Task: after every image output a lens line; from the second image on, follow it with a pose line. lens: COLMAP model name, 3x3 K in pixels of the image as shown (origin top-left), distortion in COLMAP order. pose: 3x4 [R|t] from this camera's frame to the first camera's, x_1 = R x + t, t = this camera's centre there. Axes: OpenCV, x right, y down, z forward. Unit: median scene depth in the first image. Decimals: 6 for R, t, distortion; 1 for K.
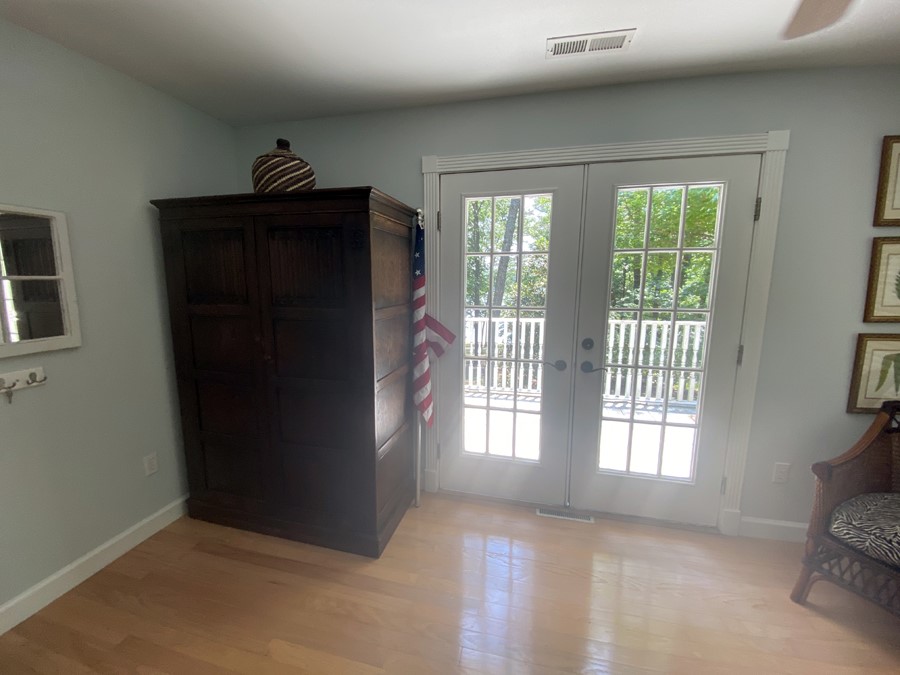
lens RADIAL K [[367.8, 0, 446.0], [0, 367.8, 340.5], [0, 0, 1]] dist [0.008442, -0.015136]
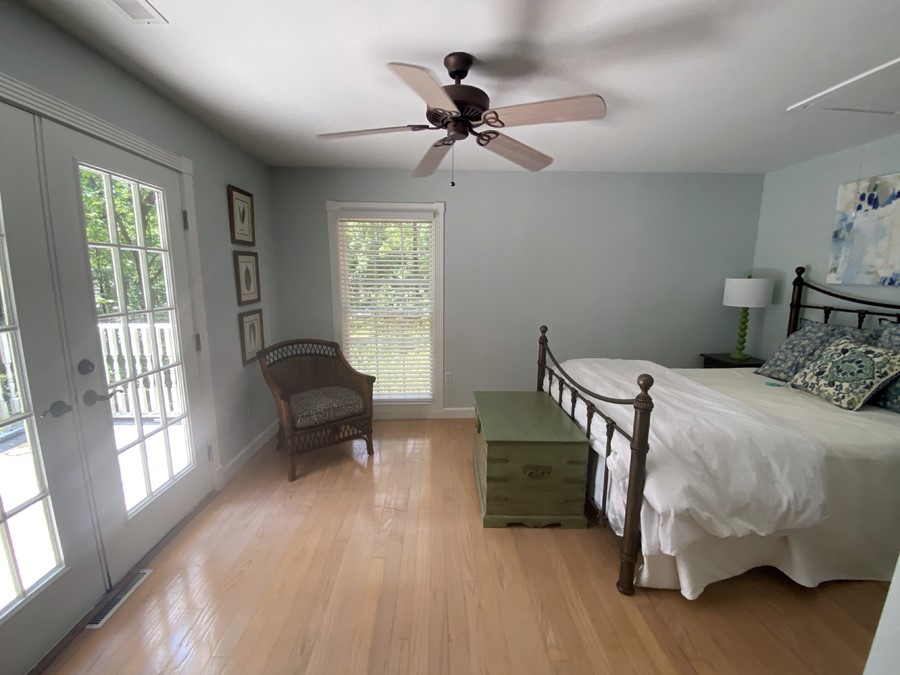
lens RADIAL K [[367.8, 0, 446.0], [0, 367.8, 340.5], [0, 0, 1]] dist [0.008442, -0.015136]
pose [[-0.276927, -0.163286, 0.946916, -0.520576], [0.148714, 0.966299, 0.210120, -0.091895], [-0.949313, 0.199008, -0.243311, 0.500367]]
